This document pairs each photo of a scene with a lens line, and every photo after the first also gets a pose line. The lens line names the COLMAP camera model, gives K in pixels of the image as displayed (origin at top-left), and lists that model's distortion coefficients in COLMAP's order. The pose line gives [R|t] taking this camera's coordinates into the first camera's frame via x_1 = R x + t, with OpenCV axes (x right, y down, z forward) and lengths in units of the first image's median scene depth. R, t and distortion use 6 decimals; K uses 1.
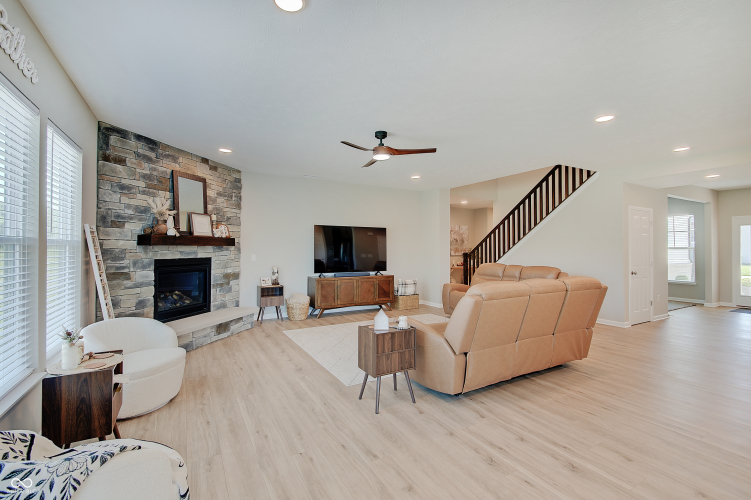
lens RADIAL K [[325.4, 0, 371.6], [0, 325.4, 245.8], [0, 0, 1]] dist [0.000909, -0.000329]
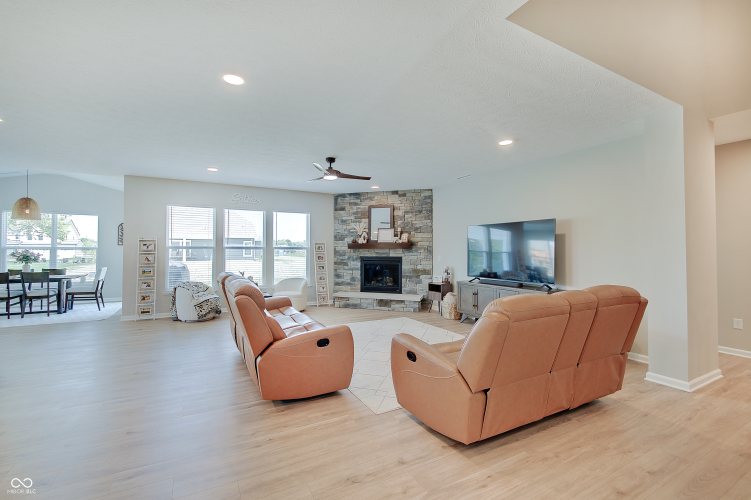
lens RADIAL K [[325.4, 0, 370.3], [0, 325.4, 246.9], [0, 0, 1]] dist [0.000909, -0.000329]
pose [[-0.007666, -0.014300, -0.999868, 1.205429], [0.006187, 0.999878, -0.014347, 0.014925], [0.999951, -0.006296, -0.007576, 1.082477]]
